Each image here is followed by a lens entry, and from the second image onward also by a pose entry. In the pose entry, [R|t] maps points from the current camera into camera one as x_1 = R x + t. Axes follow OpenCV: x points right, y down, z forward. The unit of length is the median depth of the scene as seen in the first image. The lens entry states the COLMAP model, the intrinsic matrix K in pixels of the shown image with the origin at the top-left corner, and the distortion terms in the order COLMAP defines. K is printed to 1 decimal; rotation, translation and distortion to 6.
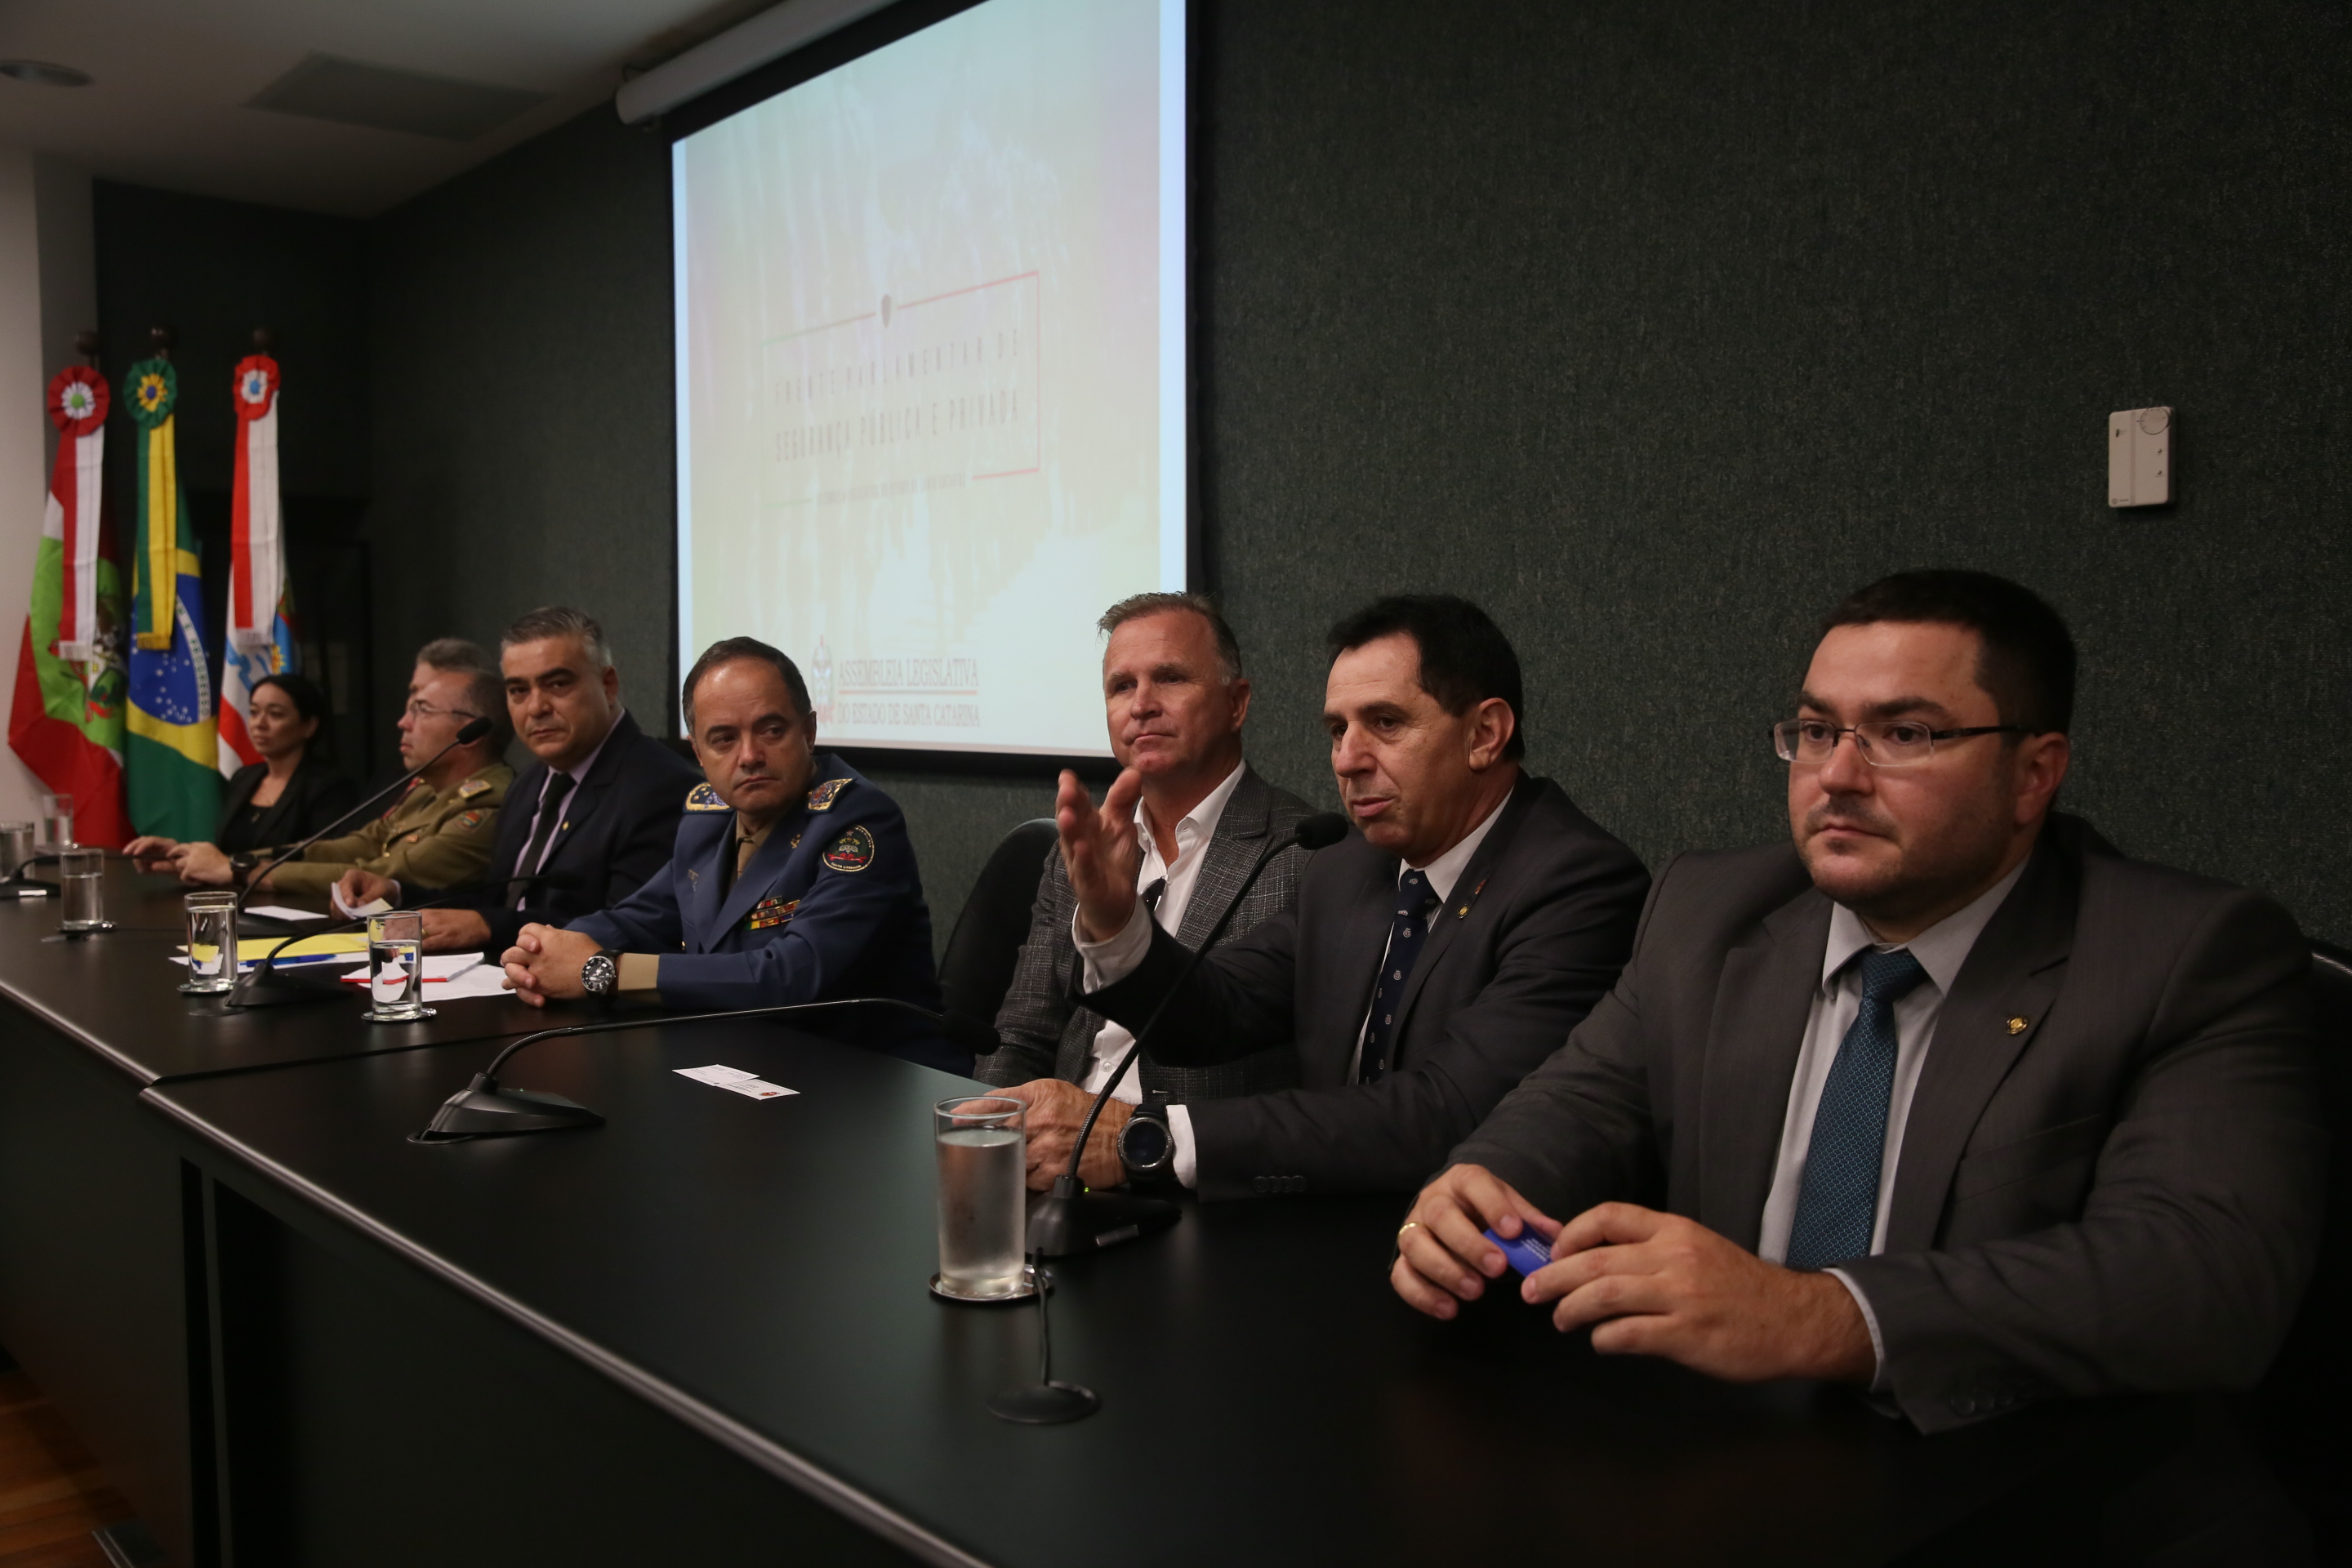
lens RADIAL K [[2003.8, 0, 1176.0], [0, 2003.8, 784.0], [0, 0, 1]] dist [-0.046812, 0.101791]
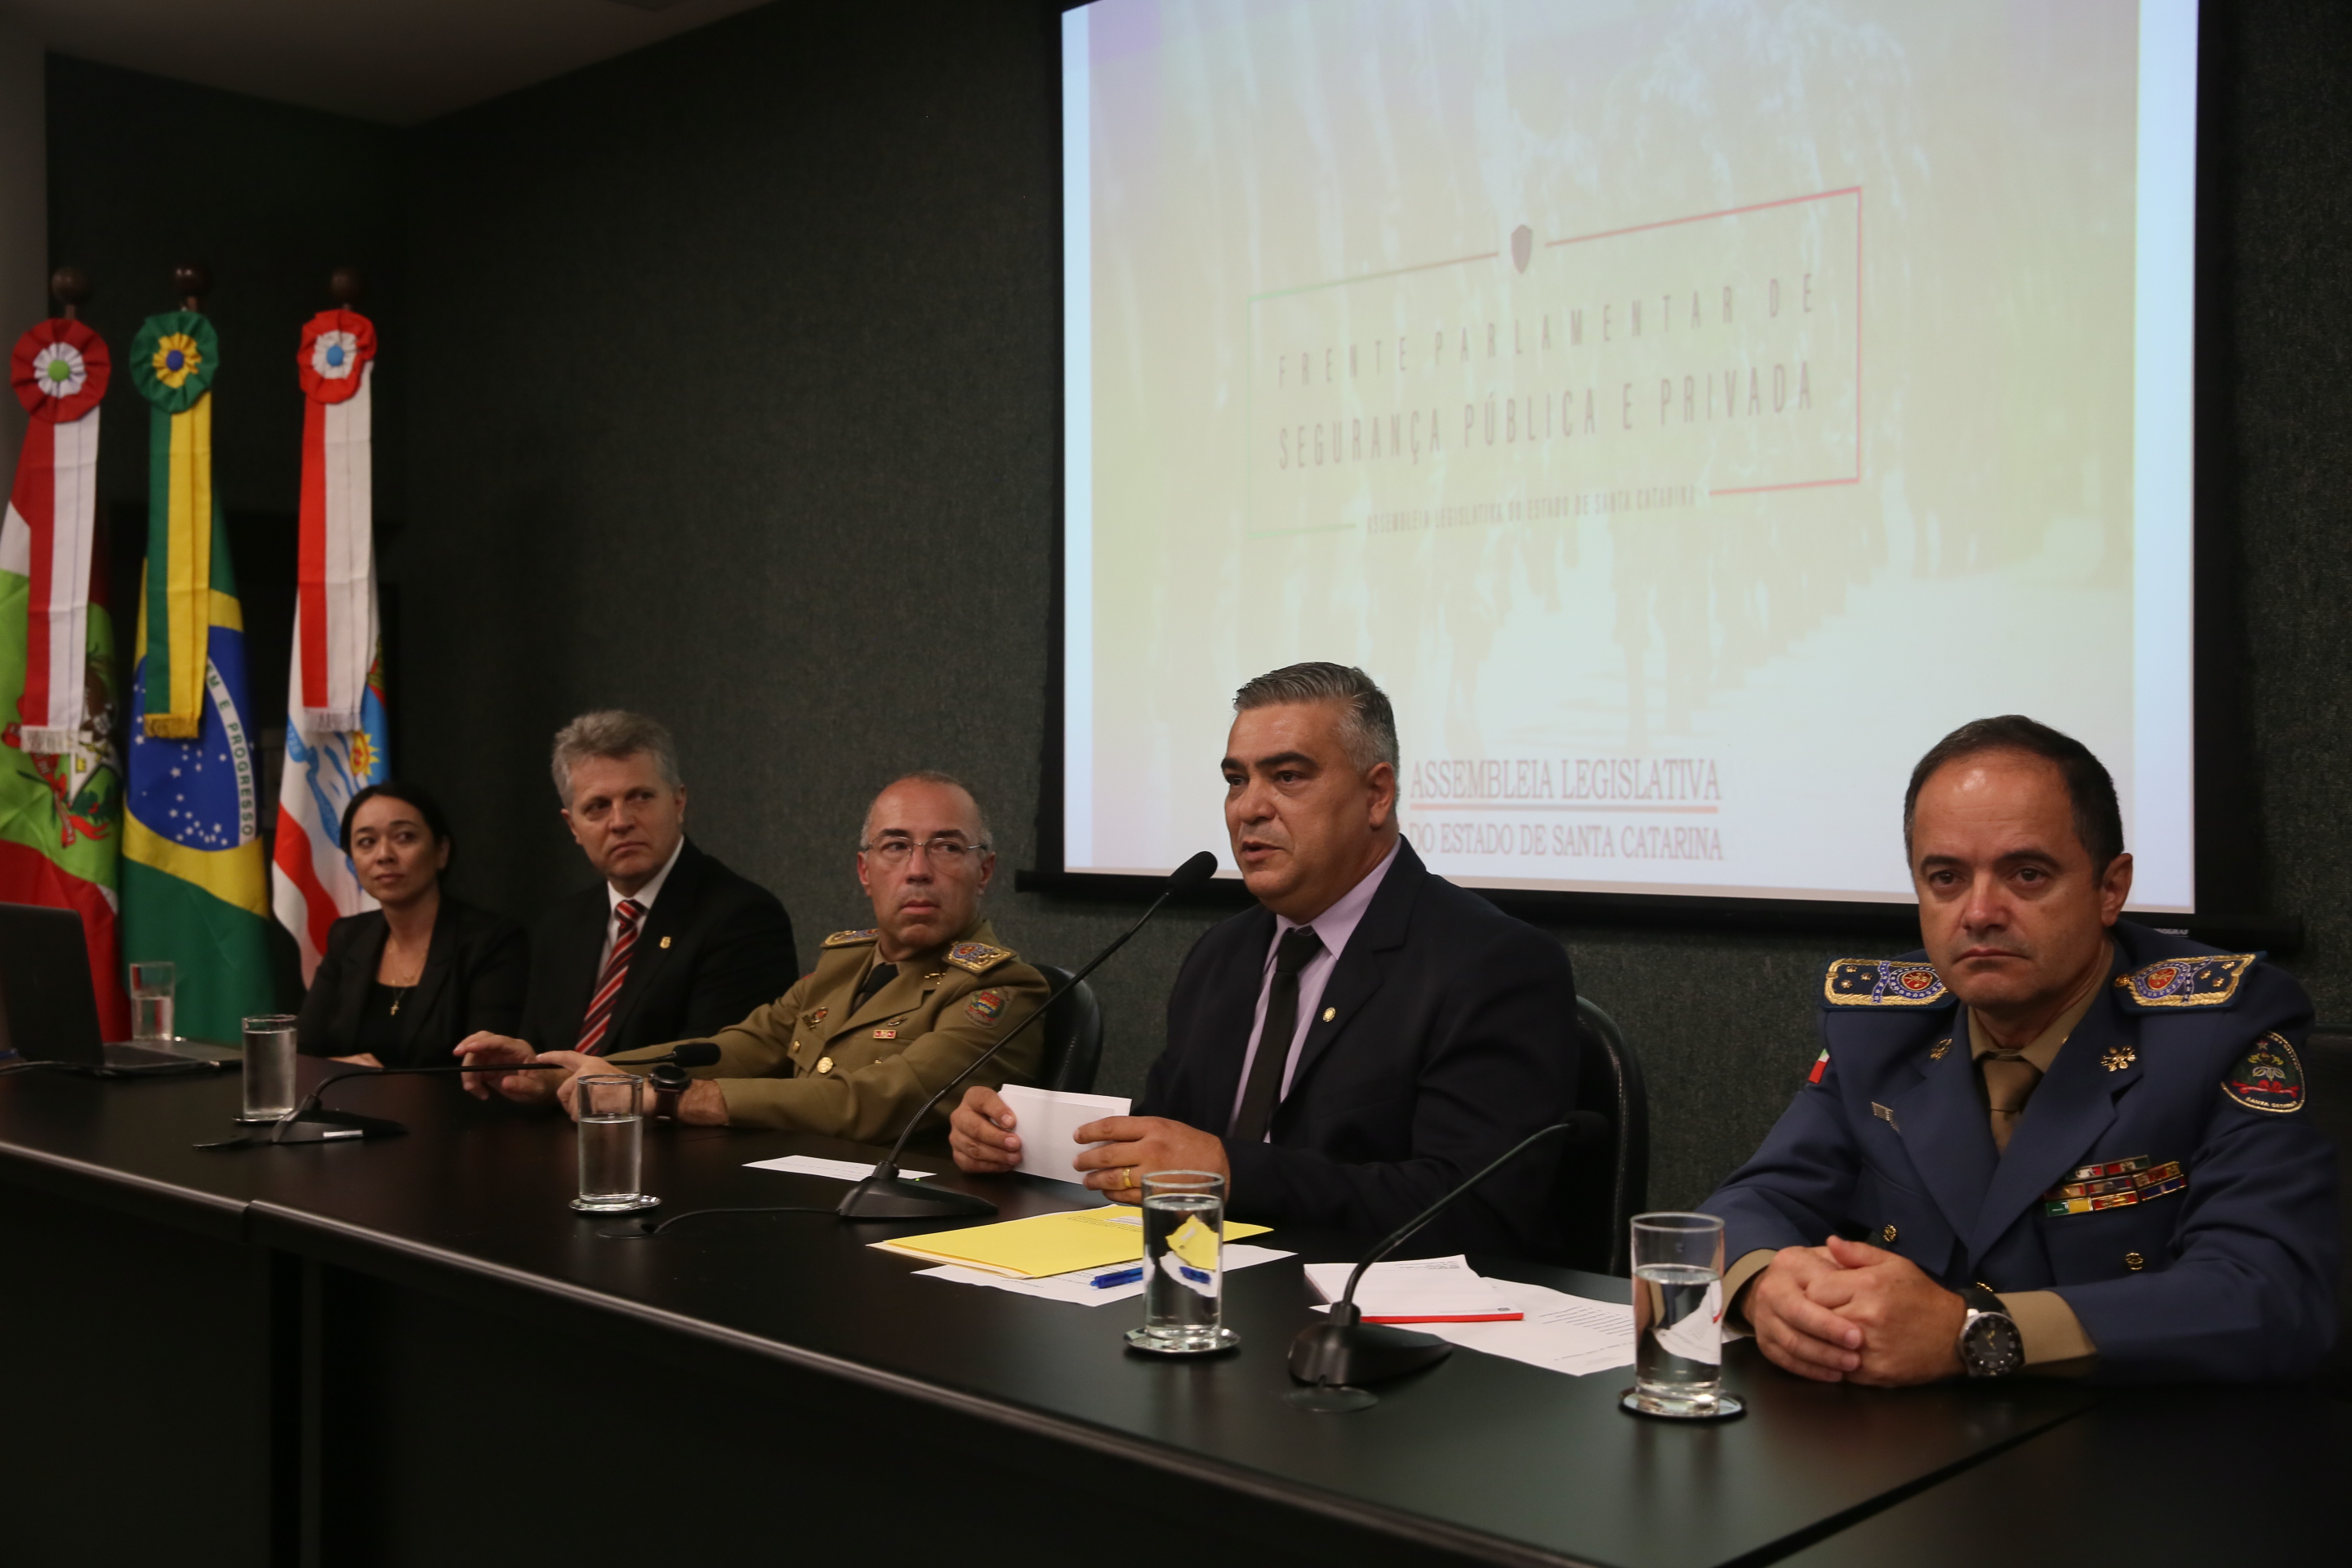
lens RADIAL K [[2497.4, 0, 1176.0], [0, 2497.4, 784.0], [0, 0, 1]] dist [0.013504, 0.103807]
pose [[0.995901, 0.001756, 0.090430, -0.343569], [0.002694, 0.998792, -0.049064, -0.012861], [-0.090407, 0.049106, 0.994694, 0.171849]]
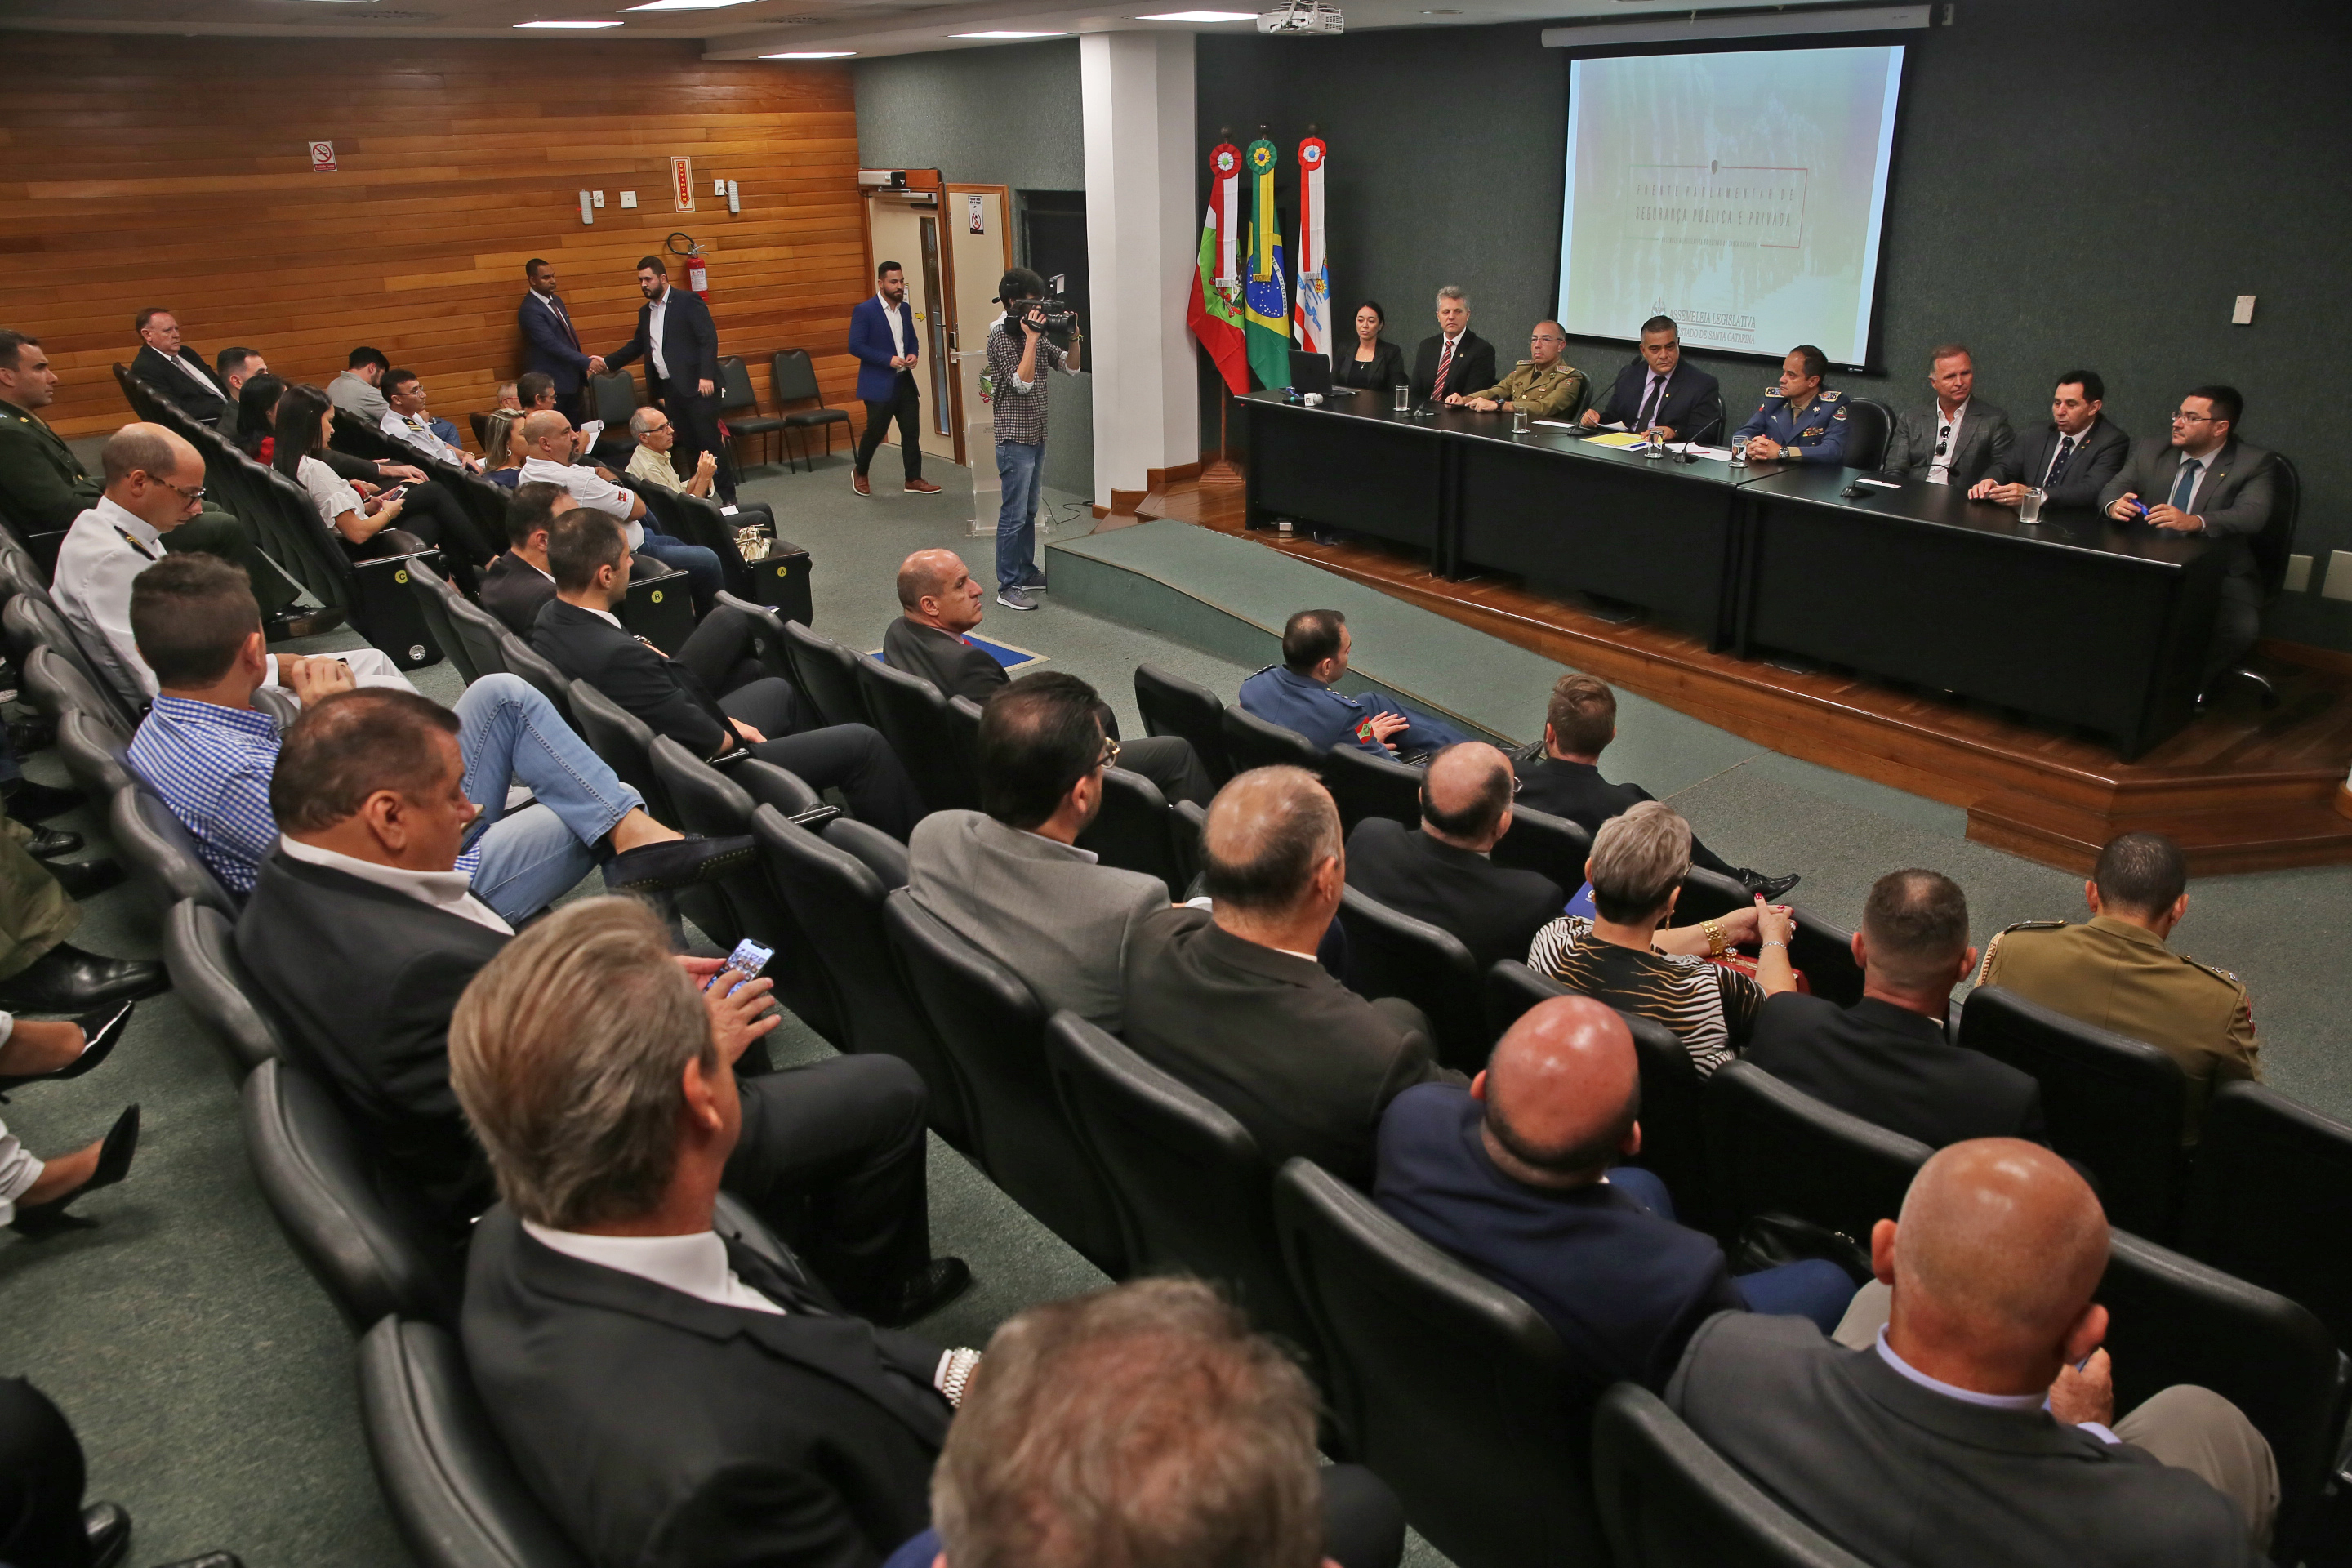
lens RADIAL K [[1636.0, 0, 1176.0], [0, 1636.0, 784.0], [0, 0, 1]] dist [-0.096011, 0.078902]
pose [[0.999553, -0.009534, -0.028324, -0.767246], [0.018409, 0.943022, 0.332219, -0.190743], [0.023543, -0.332592, 0.942777, -1.141100]]
